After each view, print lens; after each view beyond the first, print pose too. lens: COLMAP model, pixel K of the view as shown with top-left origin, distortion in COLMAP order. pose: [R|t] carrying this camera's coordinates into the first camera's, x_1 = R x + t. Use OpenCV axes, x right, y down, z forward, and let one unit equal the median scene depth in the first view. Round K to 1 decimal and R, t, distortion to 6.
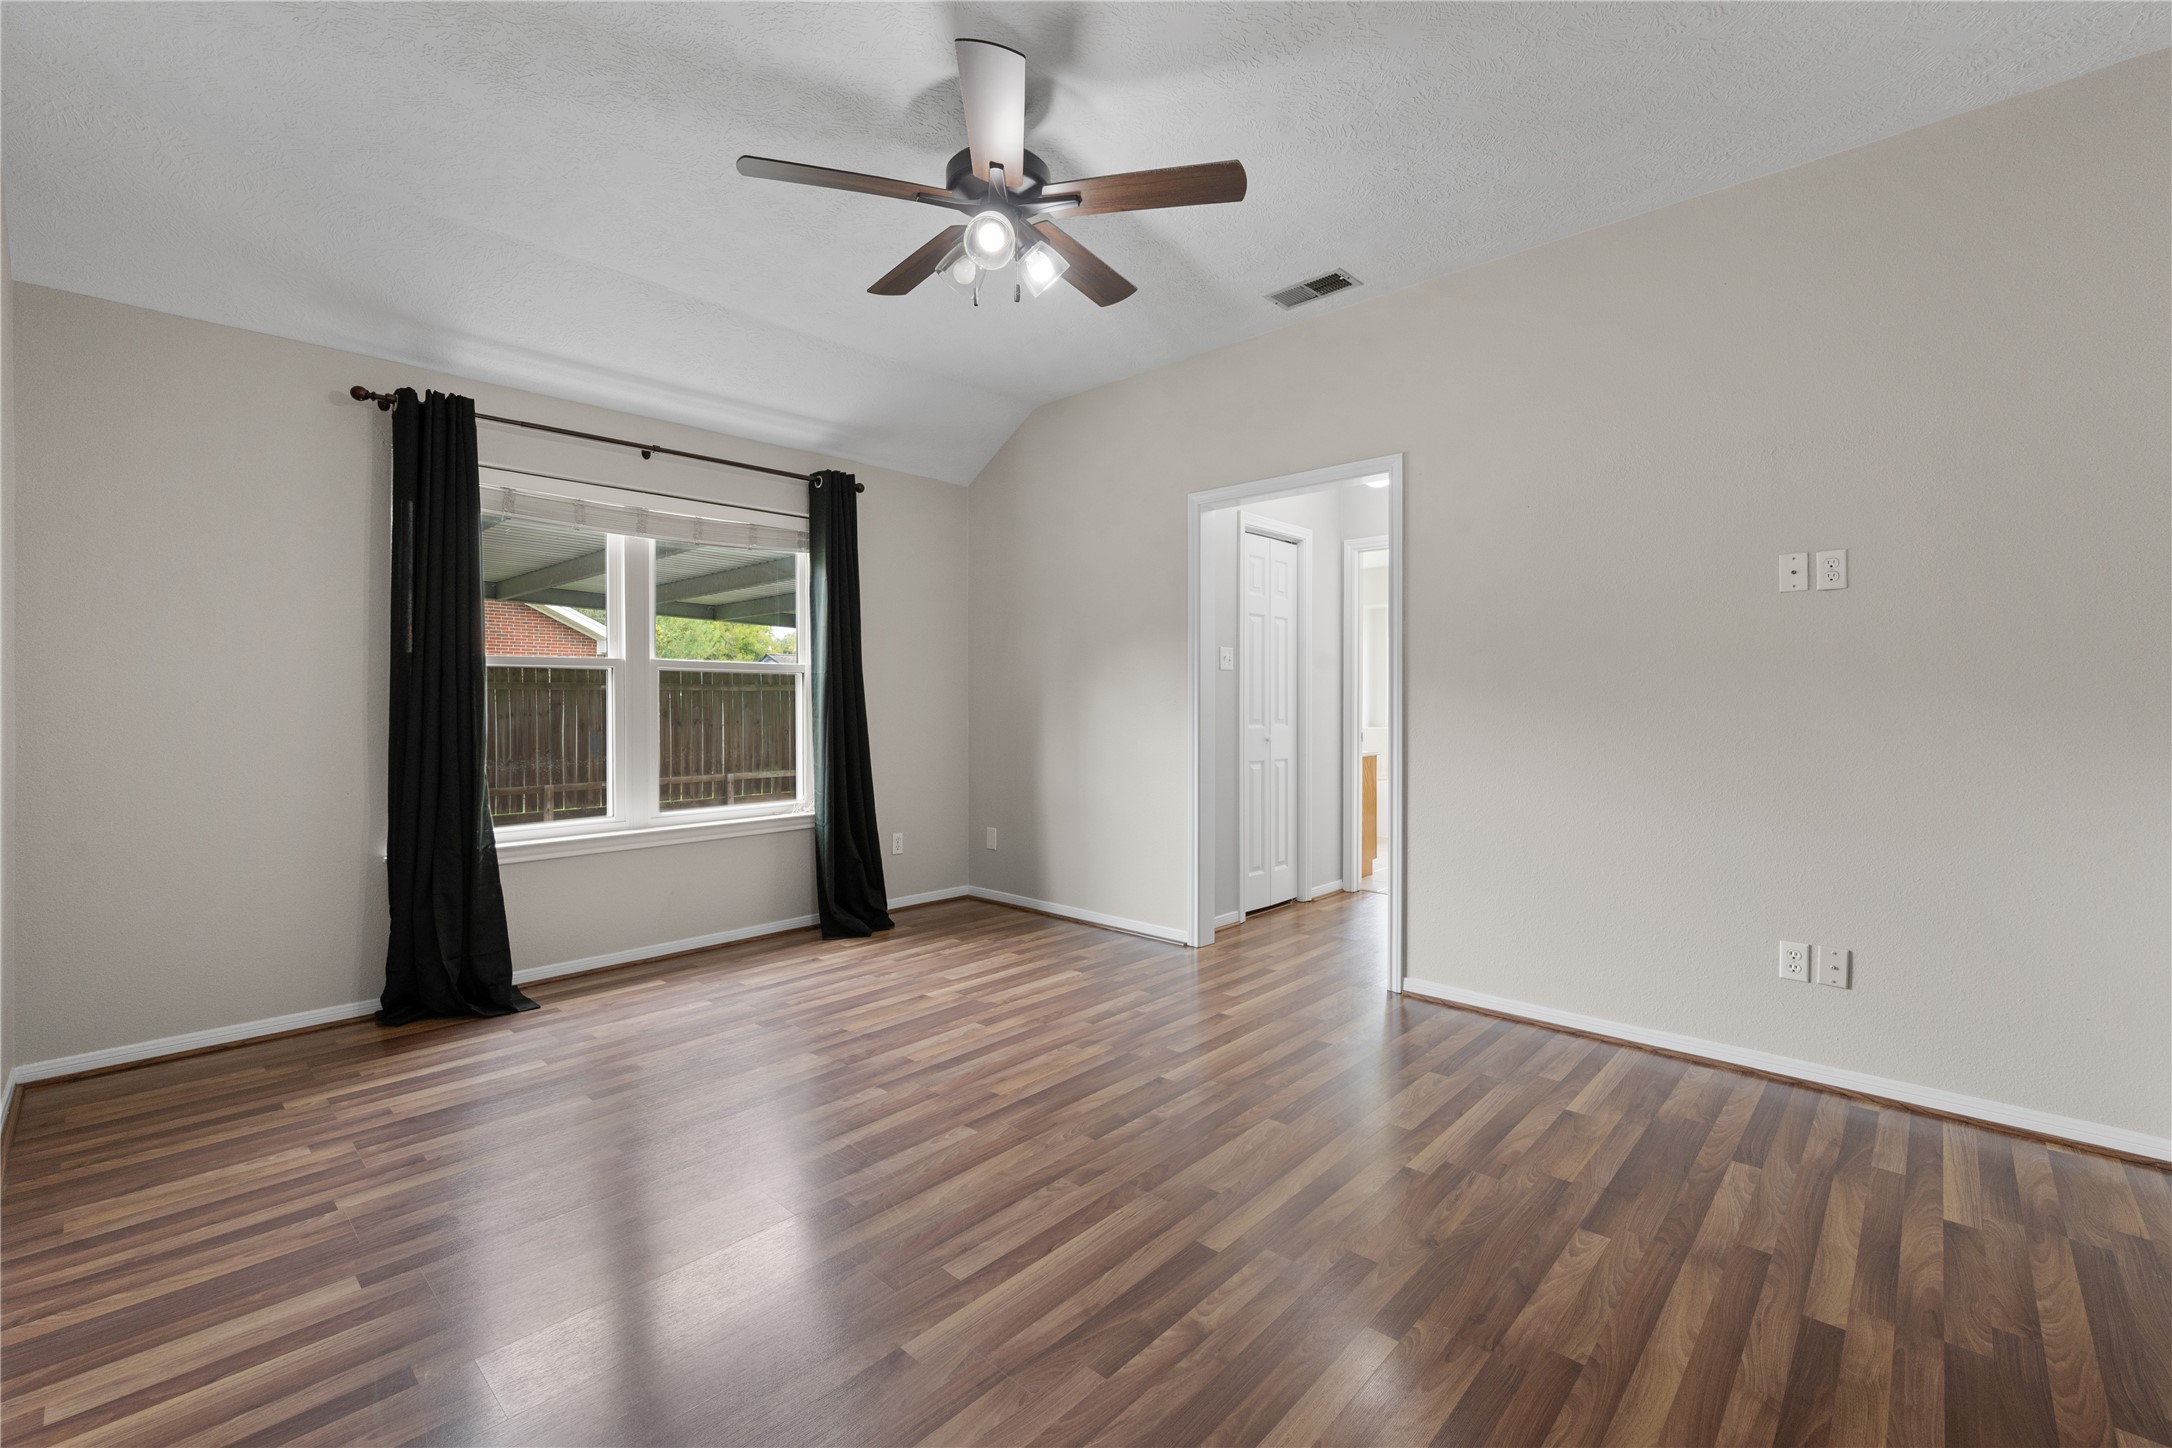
lens RADIAL K [[926.6, 0, 1086.4], [0, 926.6, 711.0], [0, 0, 1]] dist [-0.003790, 0.001230]
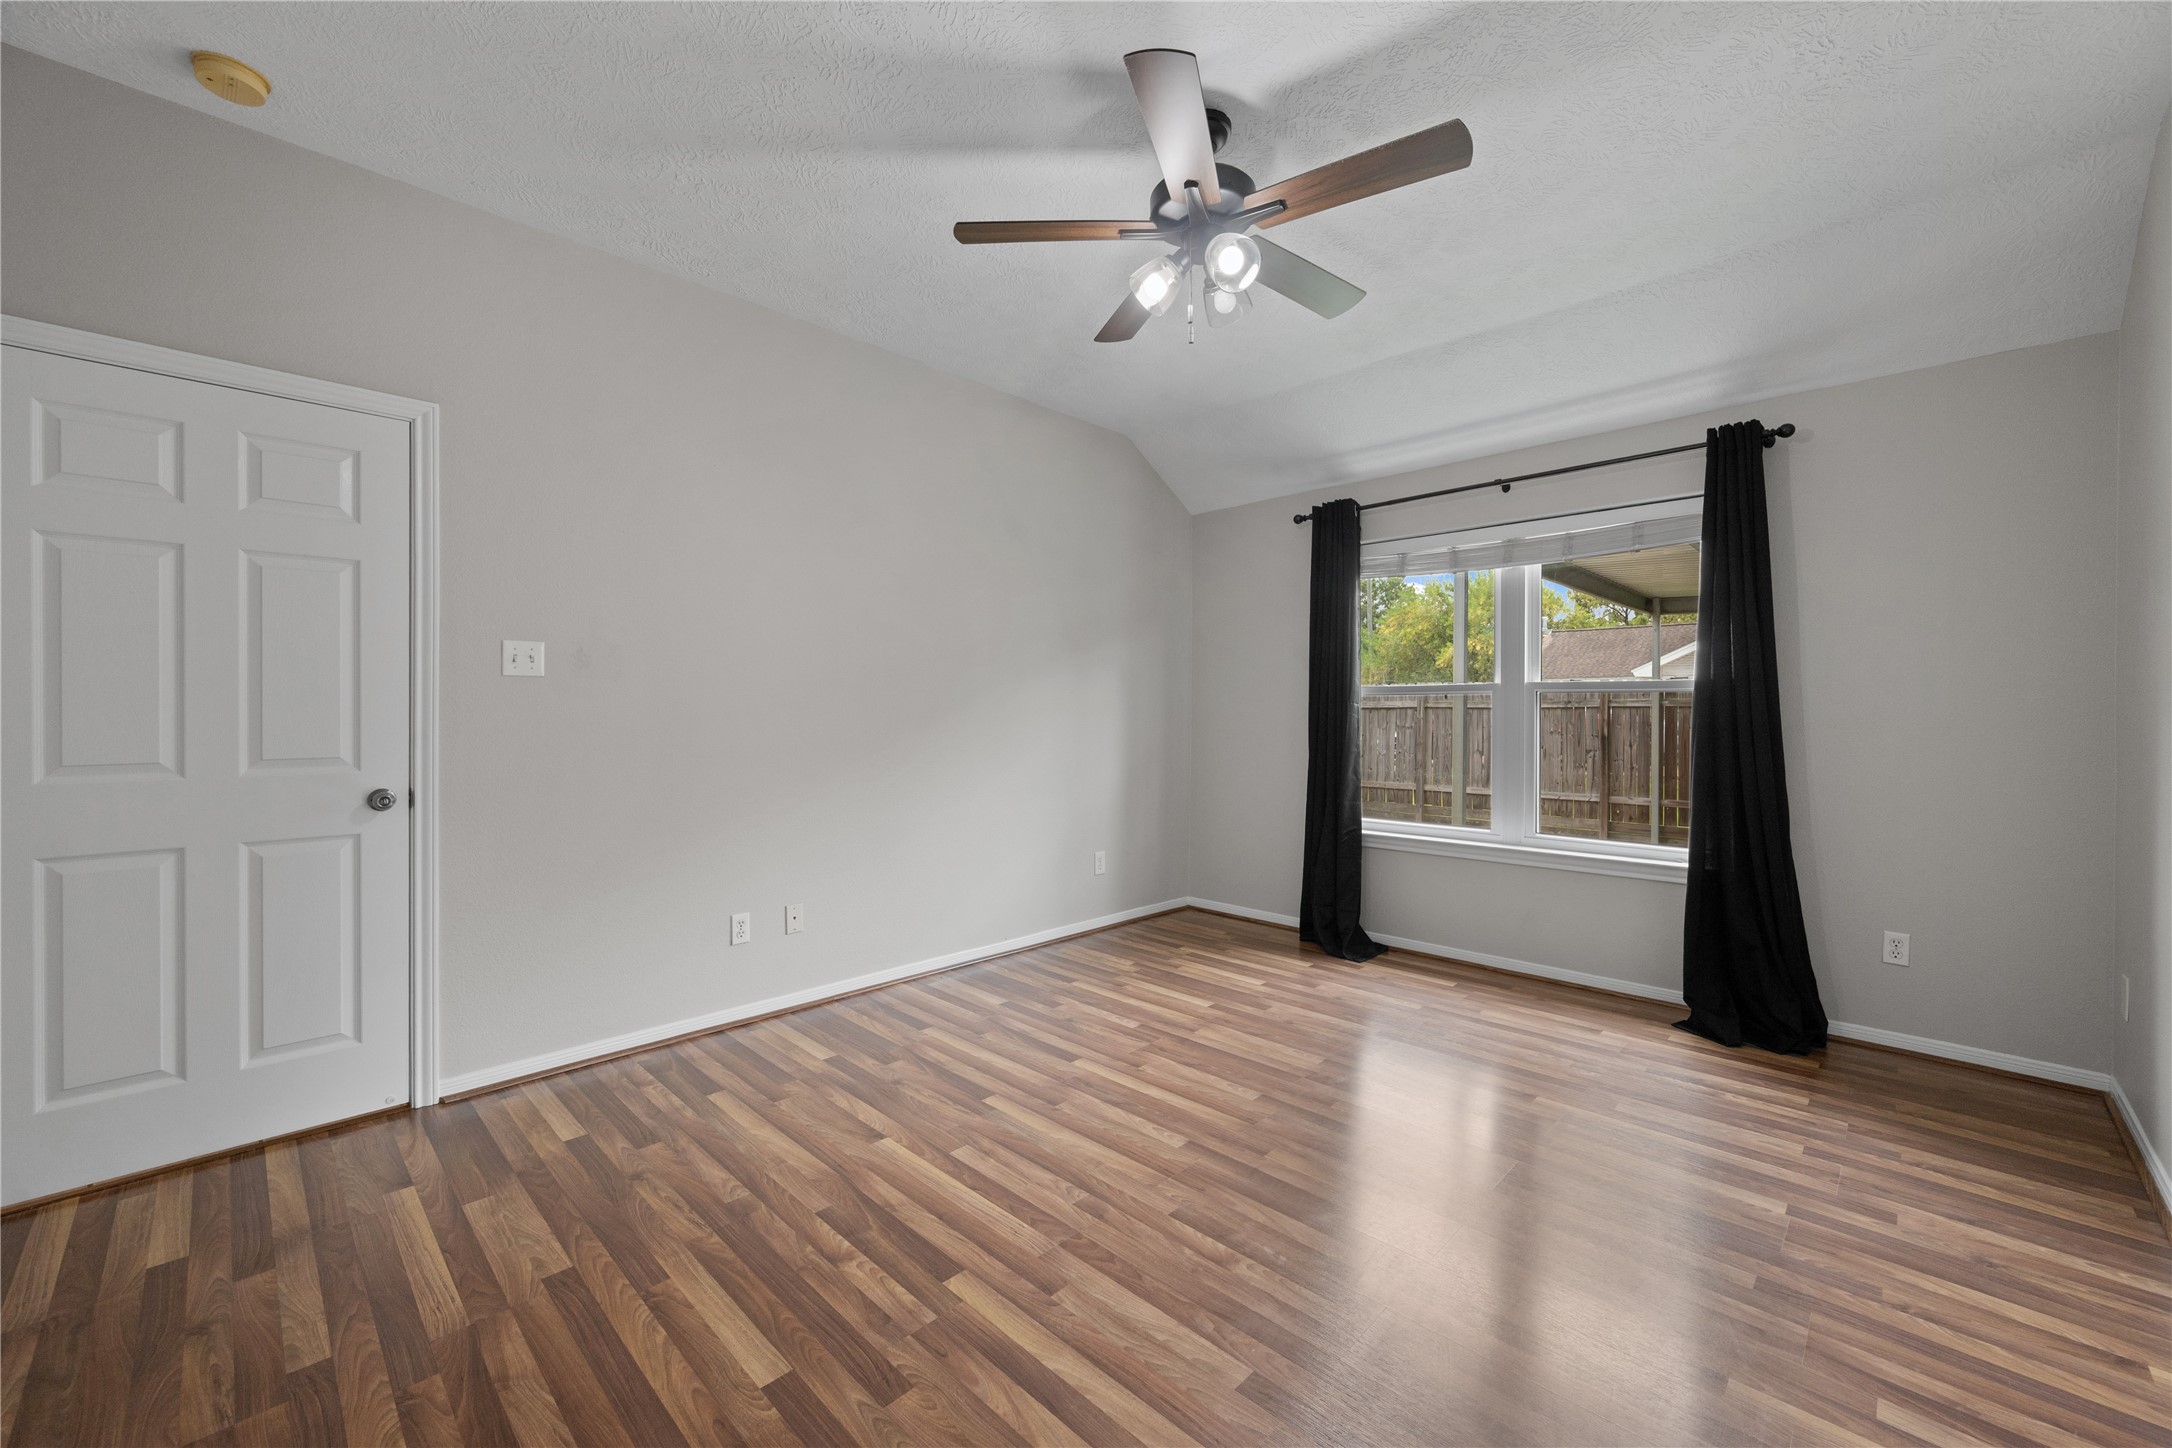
lens RADIAL K [[851.0, 0, 1088.9], [0, 851.0, 716.8], [0, 0, 1]] dist [-0.000722, 0.000991]
pose [[-0.030494, 0.008658, -0.999497, 0.632512], [-0.013198, 0.999872, 0.009064, -0.025712], [0.999448, 0.013468, -0.030375, 0.703369]]
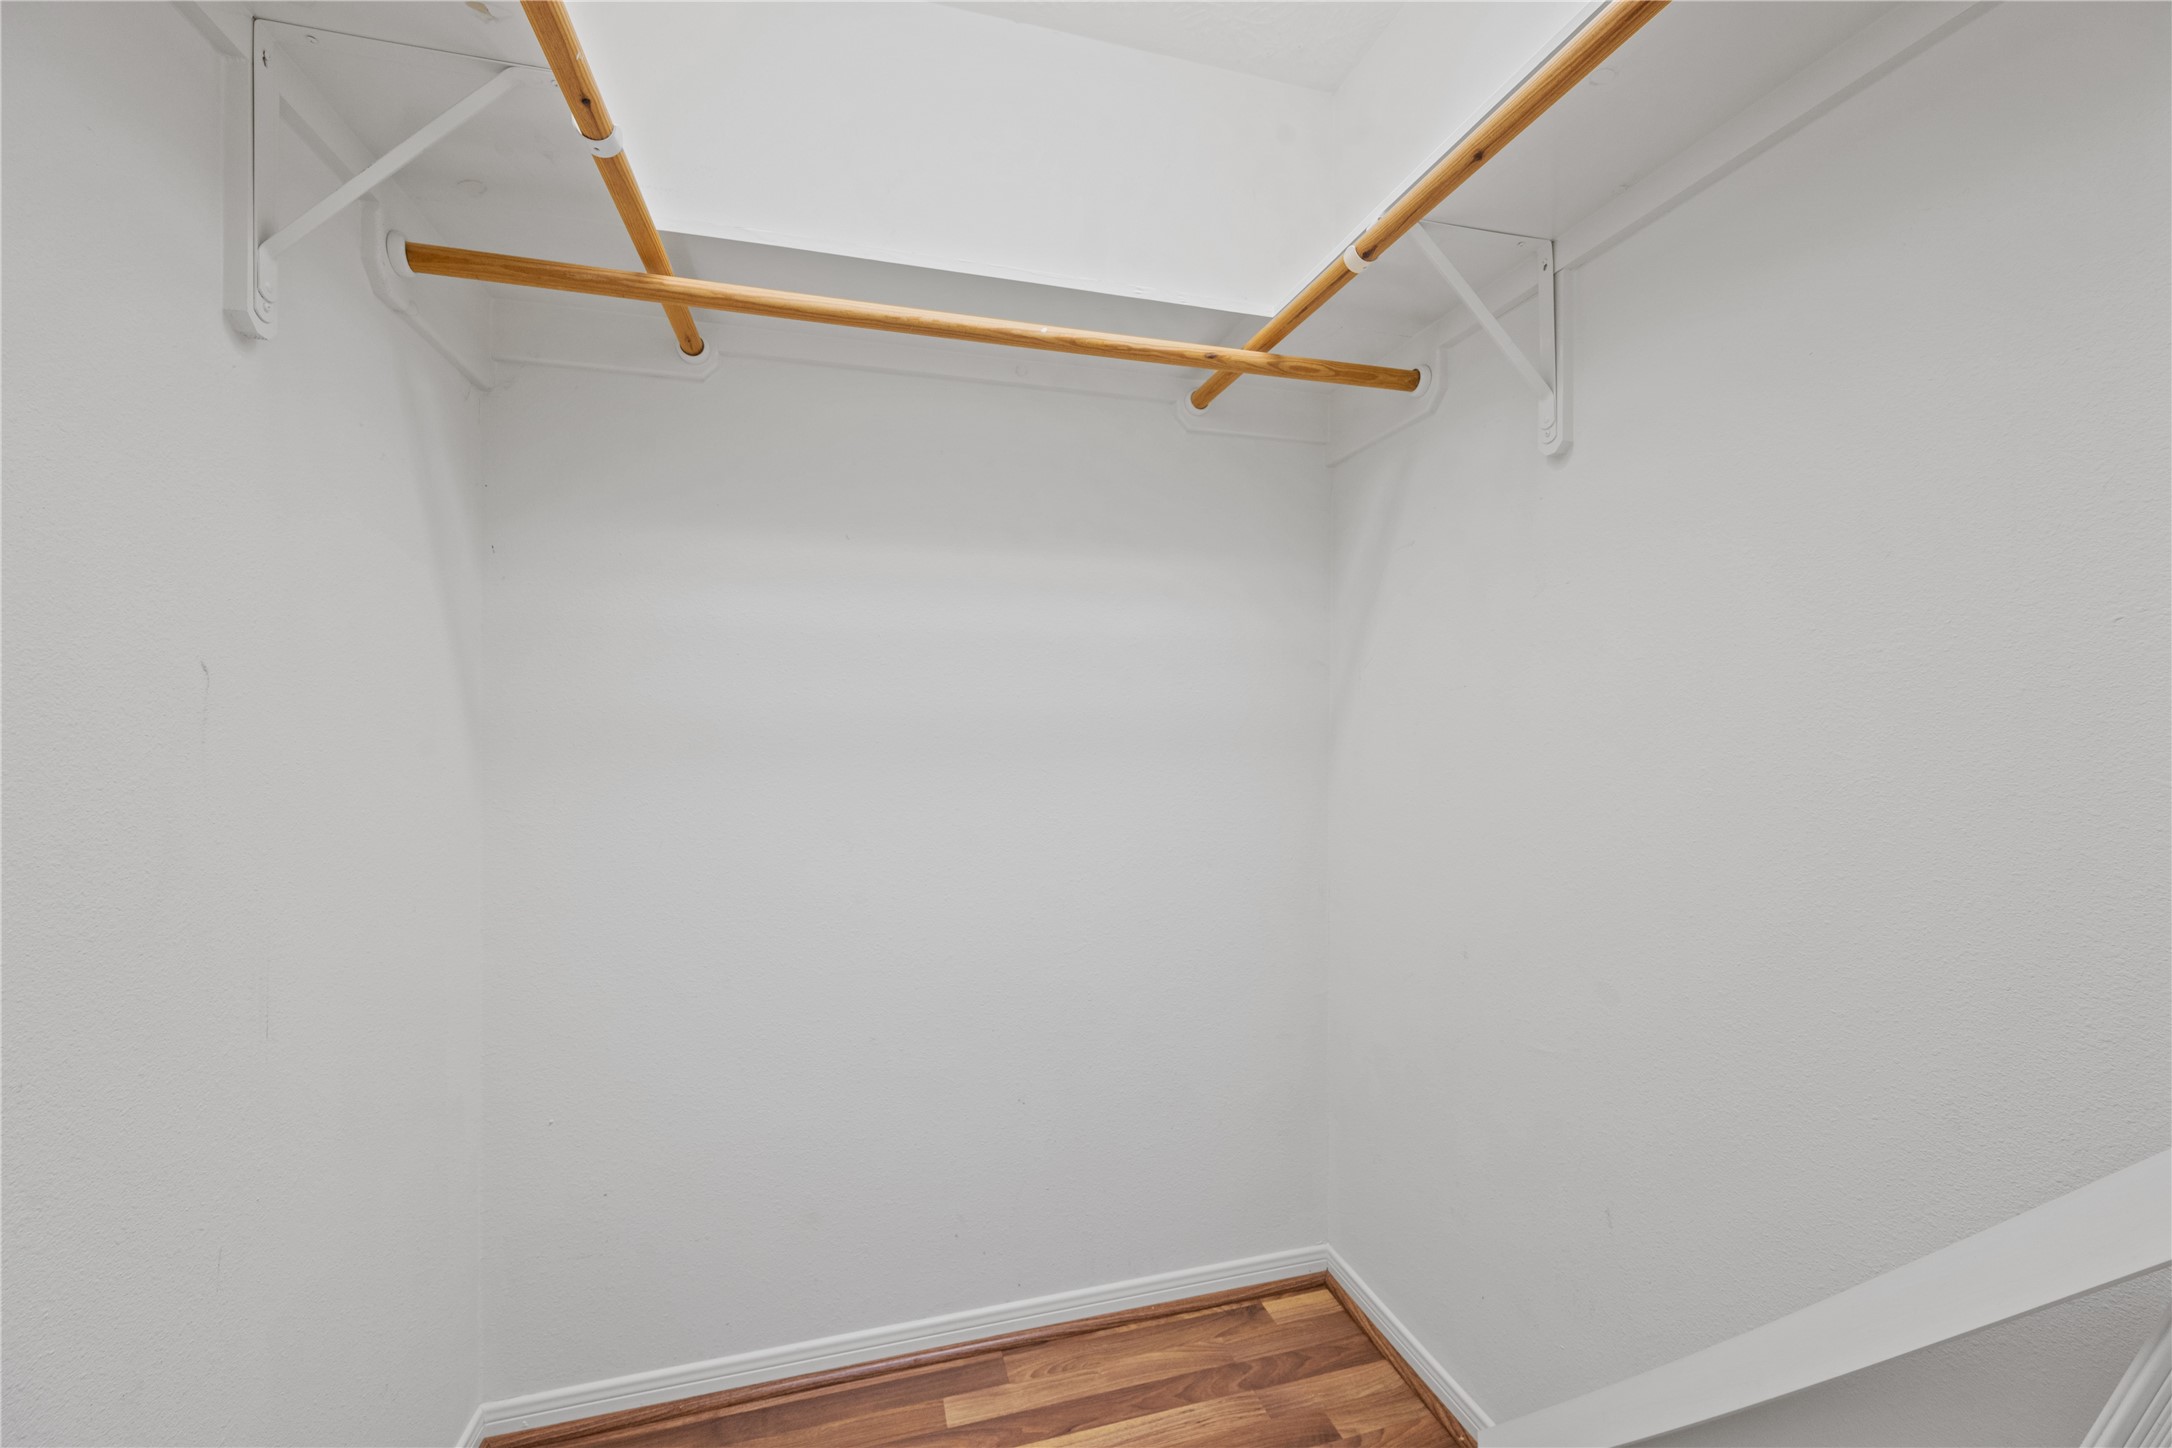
lens RADIAL K [[851.0, 0, 1088.0], [0, 851.0, 722.7], [0, 0, 1]] dist [-0.000722, 0.000991]
pose [[0.851259, -0.003985, -0.524730, 0.207953], [-0.003622, 0.999903, -0.013469, 0.000307], [0.524733, 0.013366, 0.851162, 0.234940]]
